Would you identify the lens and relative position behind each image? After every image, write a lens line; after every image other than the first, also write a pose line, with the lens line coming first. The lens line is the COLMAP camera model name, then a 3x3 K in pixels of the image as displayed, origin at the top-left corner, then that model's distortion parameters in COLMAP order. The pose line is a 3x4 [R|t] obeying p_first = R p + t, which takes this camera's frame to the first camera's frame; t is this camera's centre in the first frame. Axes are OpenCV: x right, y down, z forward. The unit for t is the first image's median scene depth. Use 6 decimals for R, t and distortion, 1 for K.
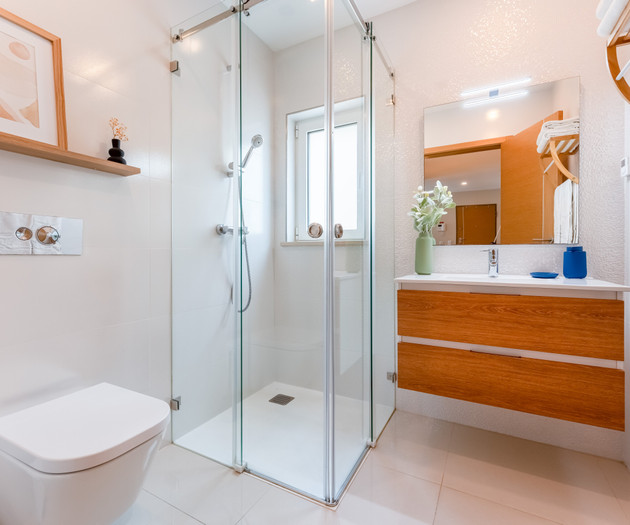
lens RADIAL K [[324.1, 0, 305.2], [0, 324.1, 257.5], [0, 0, 1]] dist [0.010466, 0.000732]
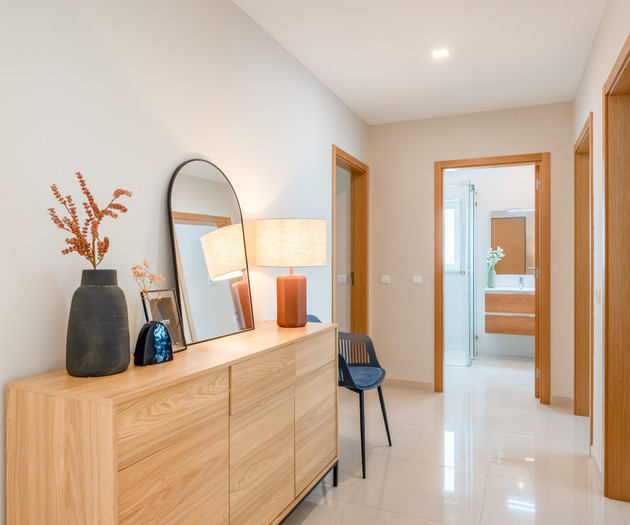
lens RADIAL K [[478.0, 0, 314.7], [0, 478.0, 267.2], [0, 0, 1]] dist [-0.002241, 0.000723]
pose [[0.993208, 0.000300, 0.116354, -2.155559], [0.000039, 0.999996, -0.002912, -0.140083], [-0.116354, 0.002896, 0.993204, -3.730088]]
